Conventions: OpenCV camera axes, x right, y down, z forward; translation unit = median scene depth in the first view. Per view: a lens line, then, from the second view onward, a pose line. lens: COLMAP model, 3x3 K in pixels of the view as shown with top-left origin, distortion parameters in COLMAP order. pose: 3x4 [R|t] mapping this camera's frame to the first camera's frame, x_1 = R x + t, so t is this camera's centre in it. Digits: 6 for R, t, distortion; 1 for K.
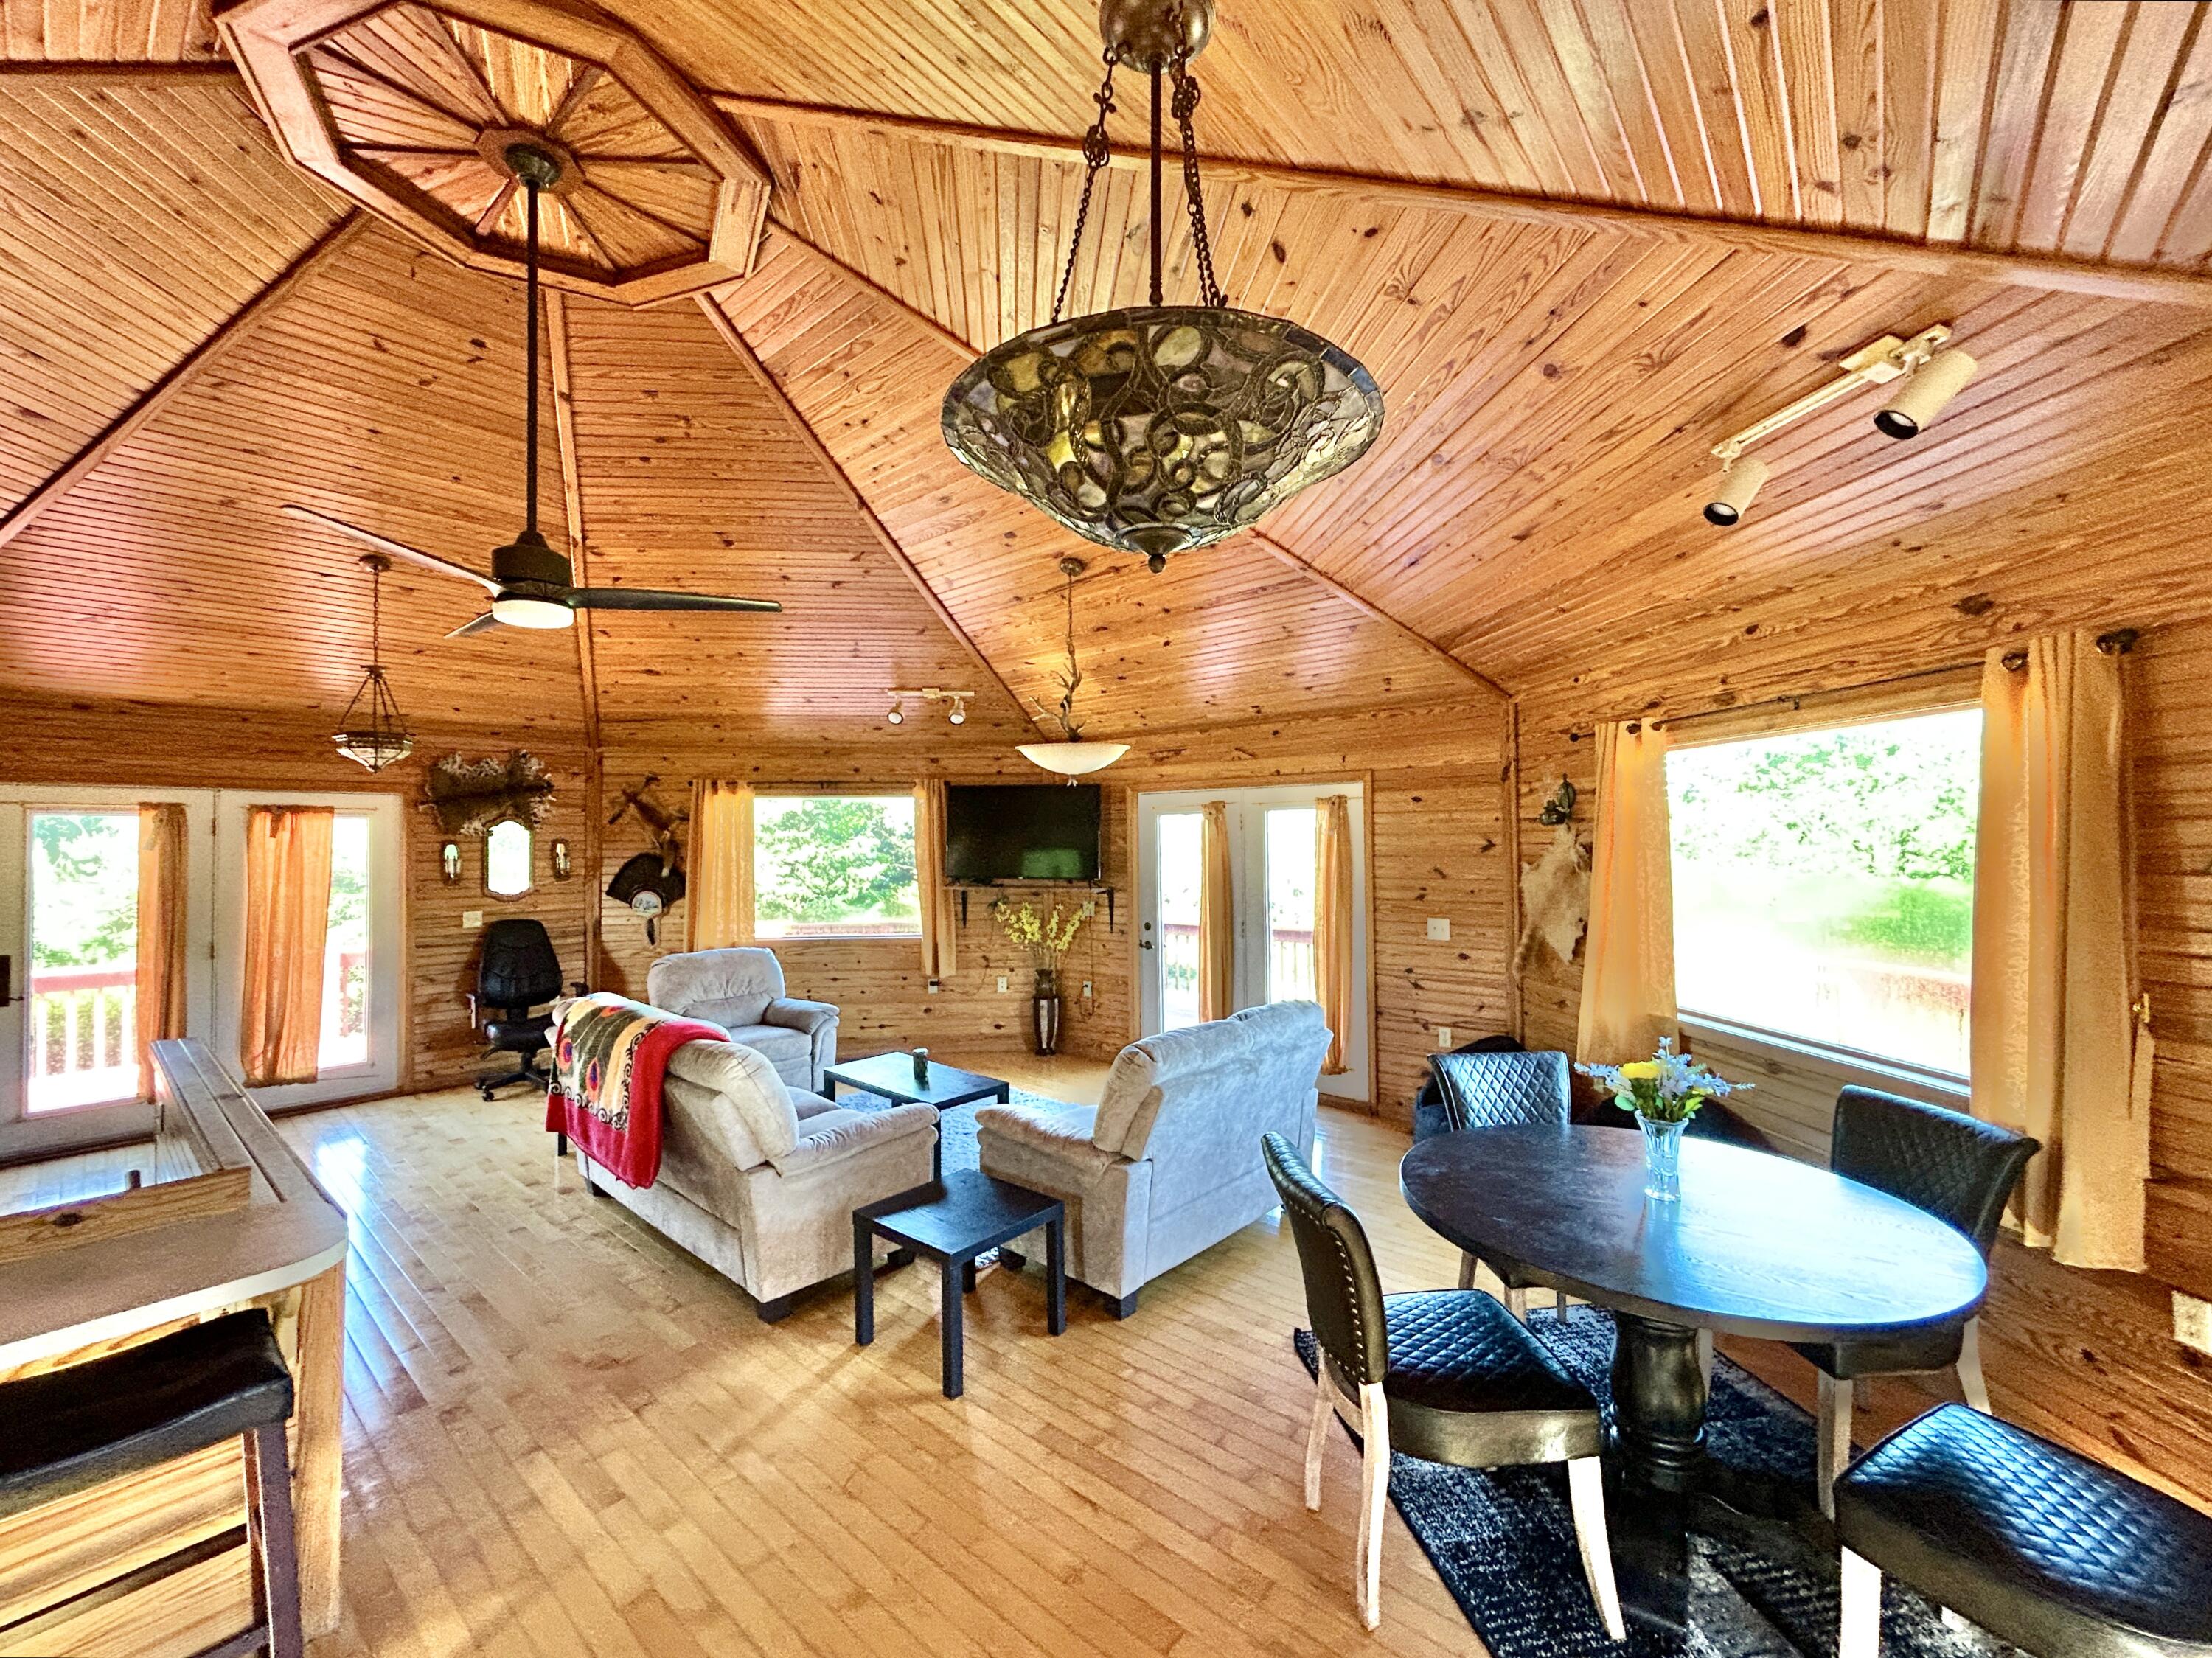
lens RADIAL K [[894.2, 0, 1097.8], [0, 894.2, 824.4], [0, 0, 1]] dist [-0.004431, 0.000264]
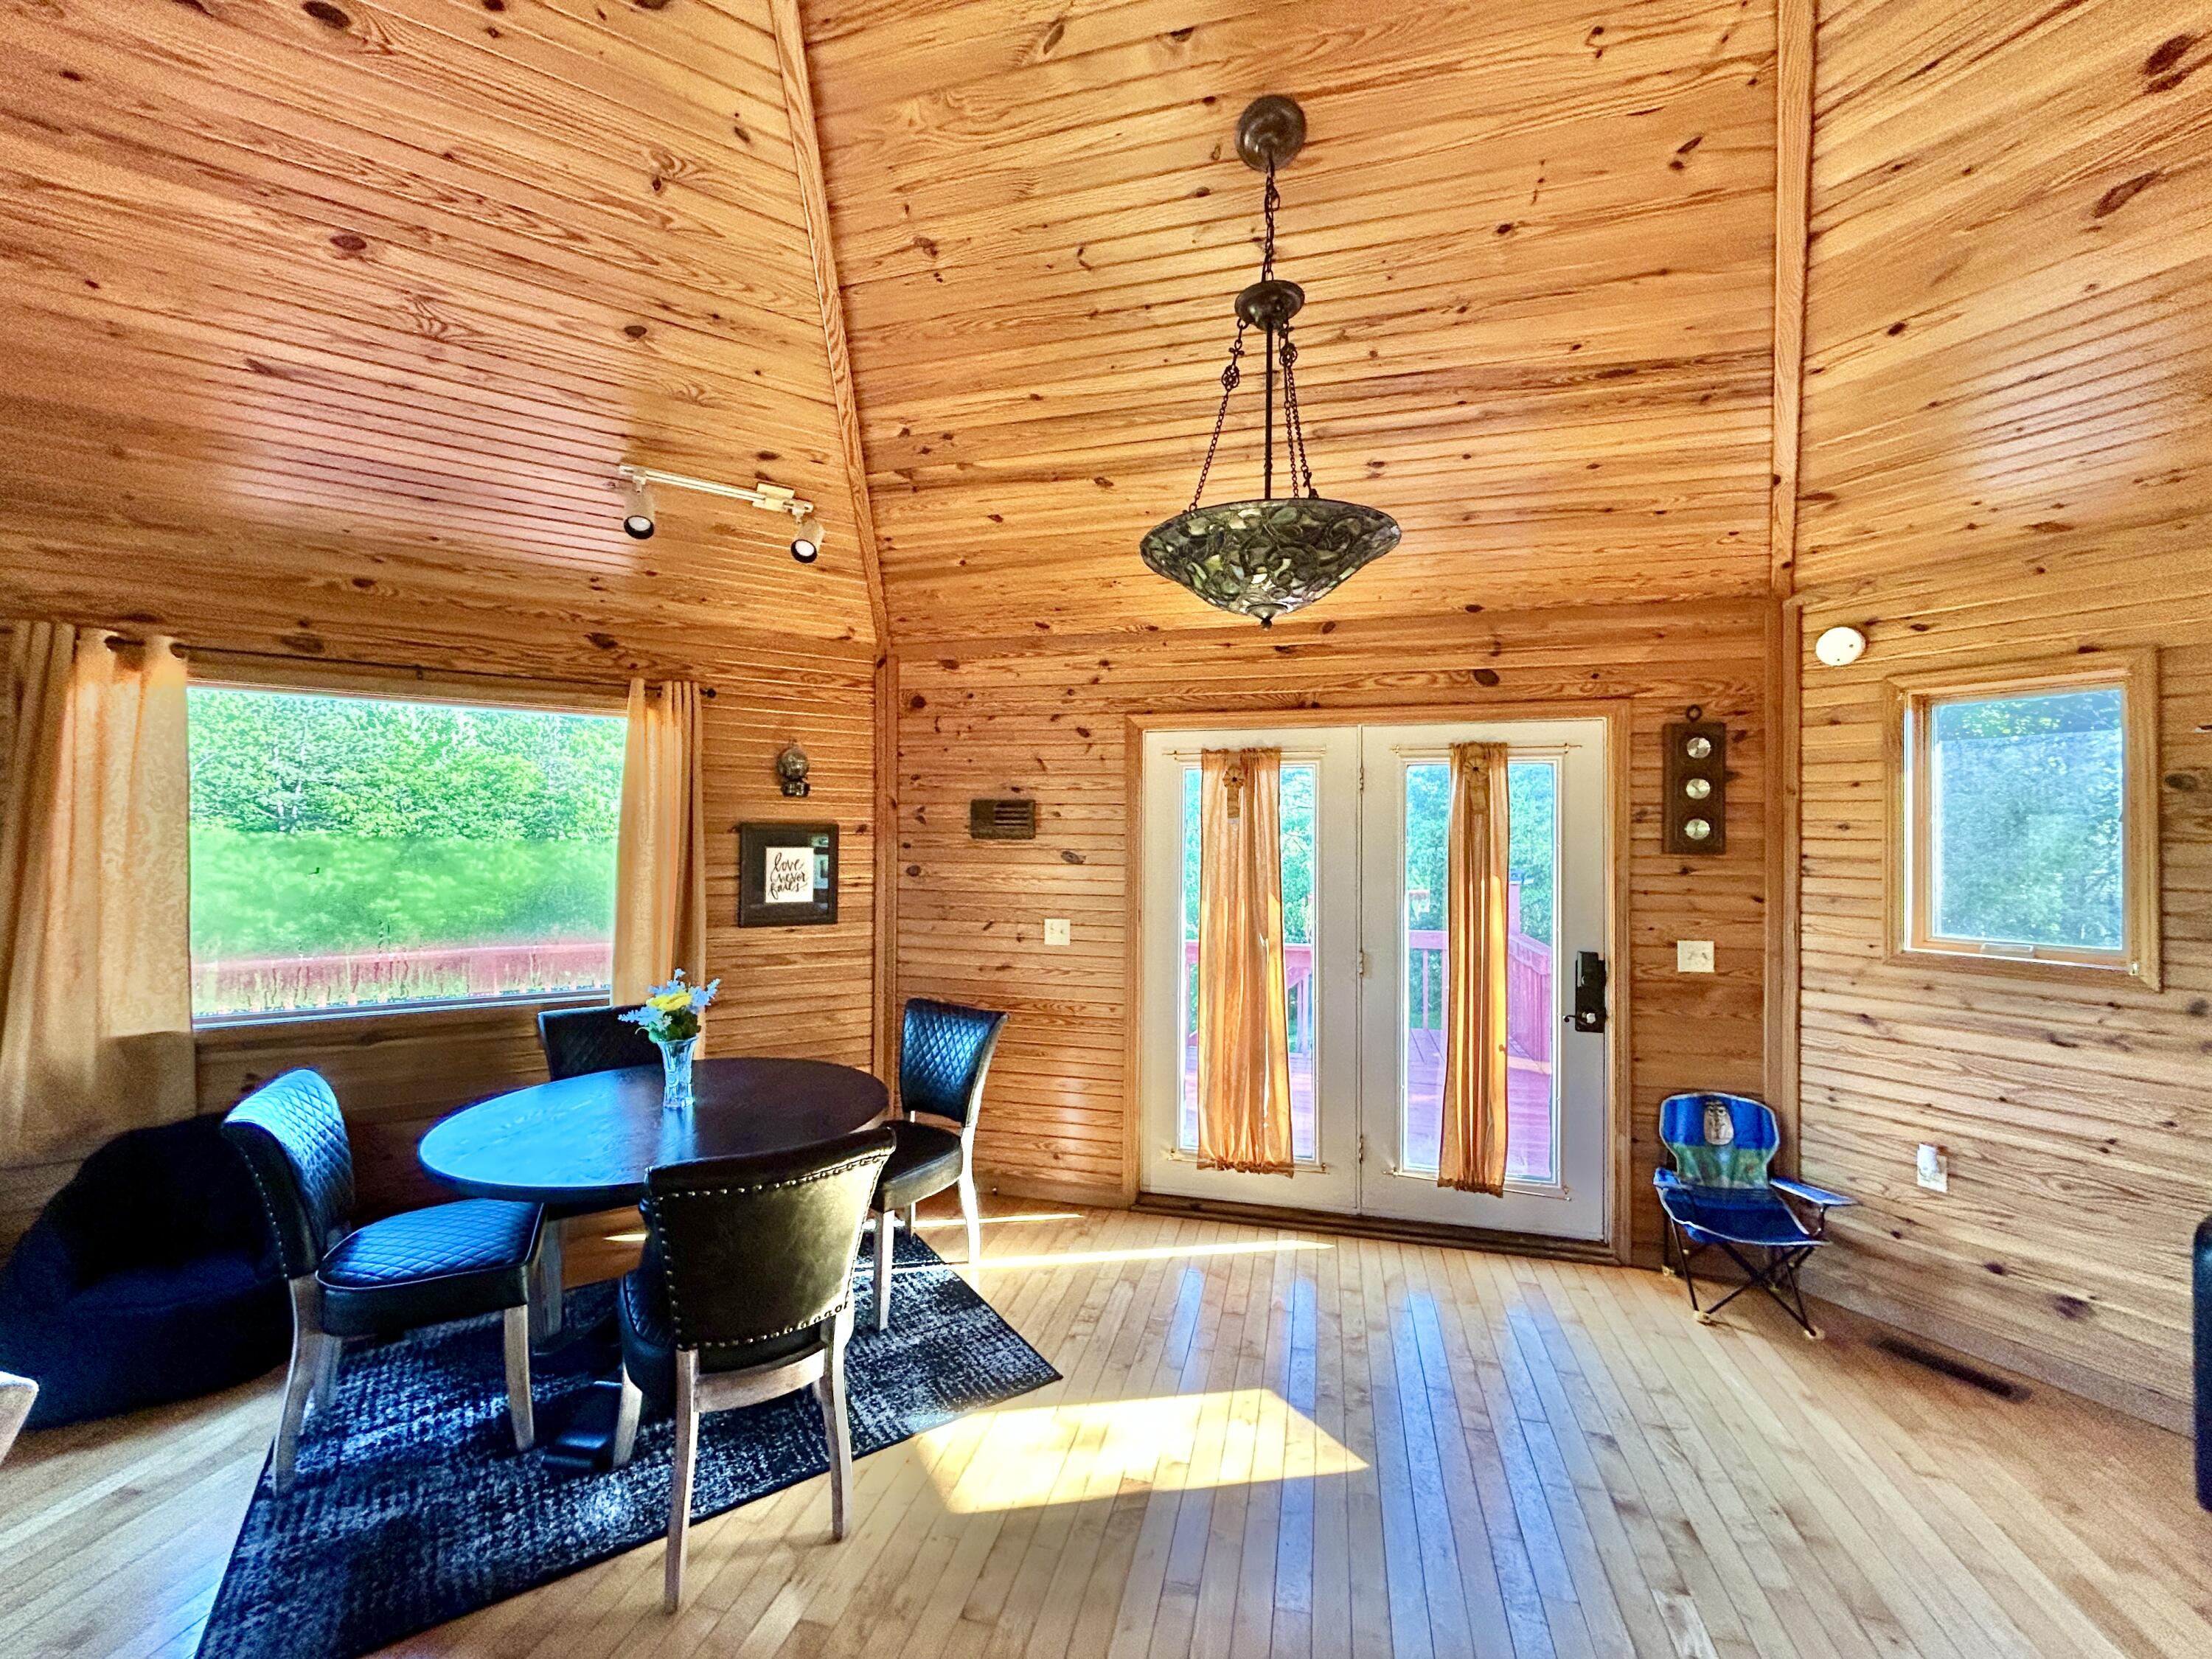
lens RADIAL K [[888.6, 0, 1095.5], [0, 888.6, 824.7], [0, 0, 1]] dist [-0.001370, 0.000726]
pose [[-0.436881, 0.018735, 0.899324, -0.245526], [-0.022936, 0.999226, -0.031959, 0.027729], [-0.899227, -0.034589, -0.436113, 0.381419]]
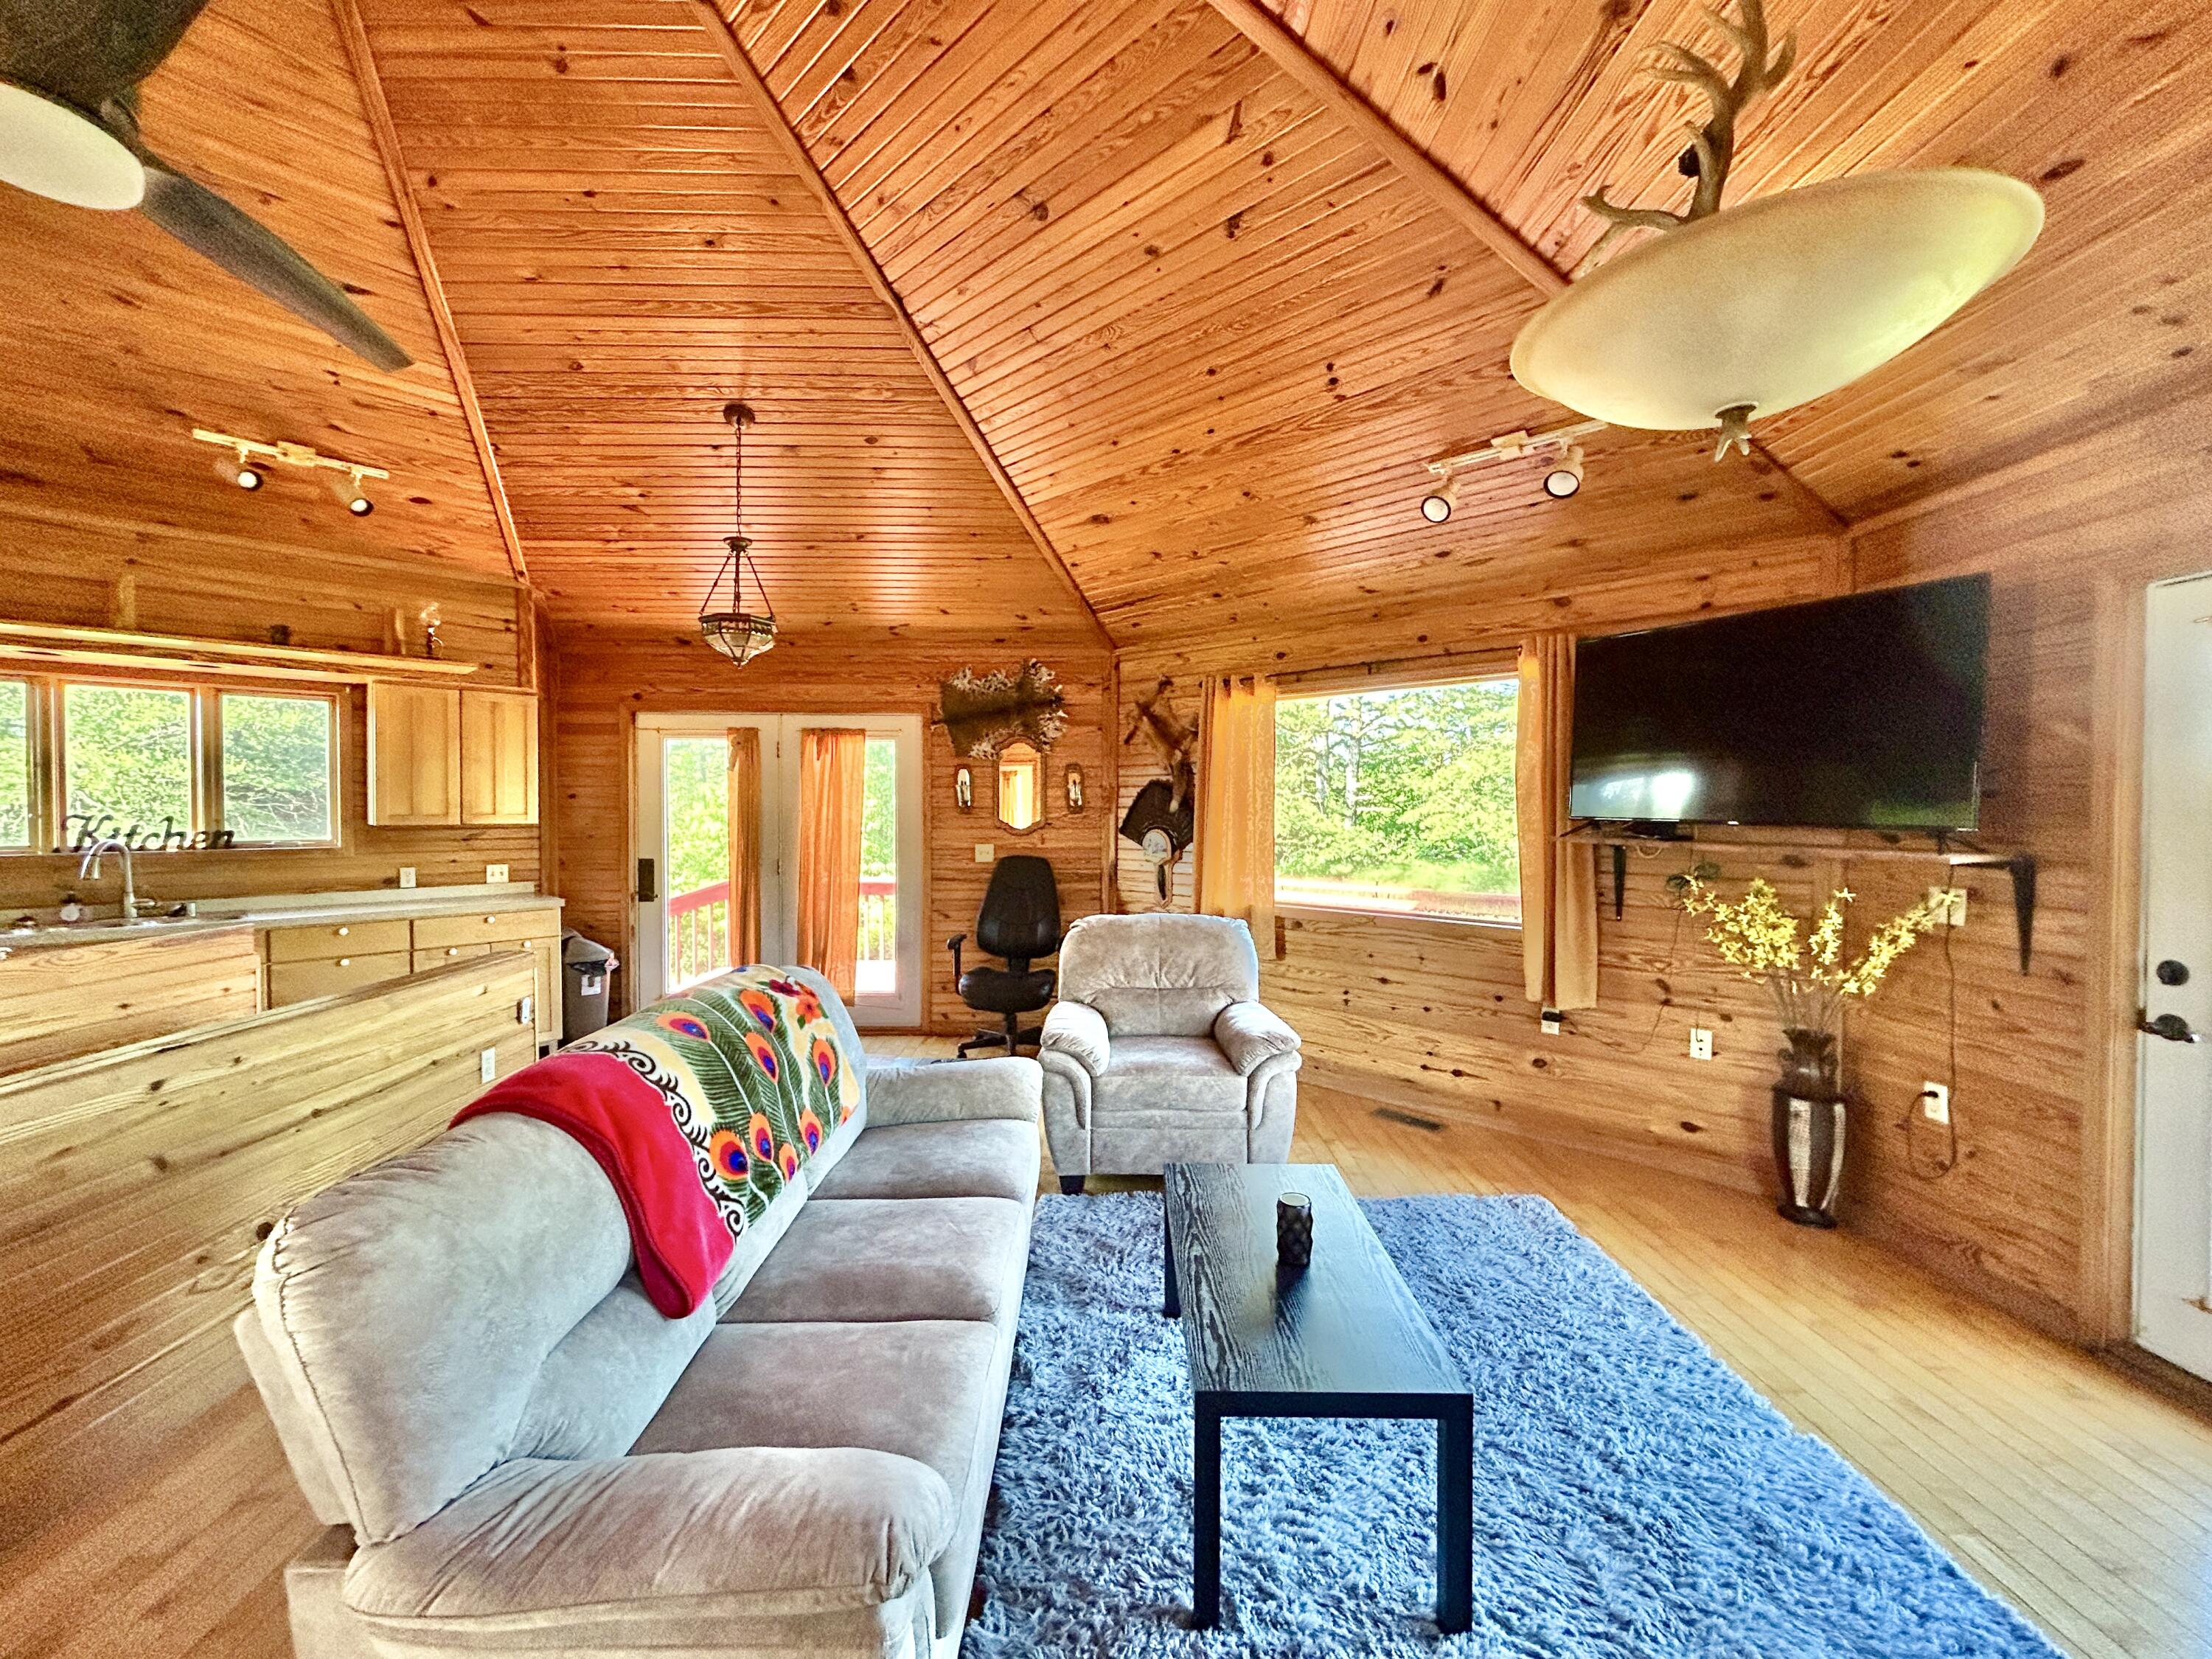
lens RADIAL K [[888.6, 0, 1095.5], [0, 888.6, 824.7], [0, 0, 1]] dist [-0.001370, 0.000726]
pose [[0.663437, 0.025444, -0.747799, 0.038396], [0.005192, 0.999241, 0.038606, 0.046544], [0.748214, -0.029495, 0.662801, 0.515846]]
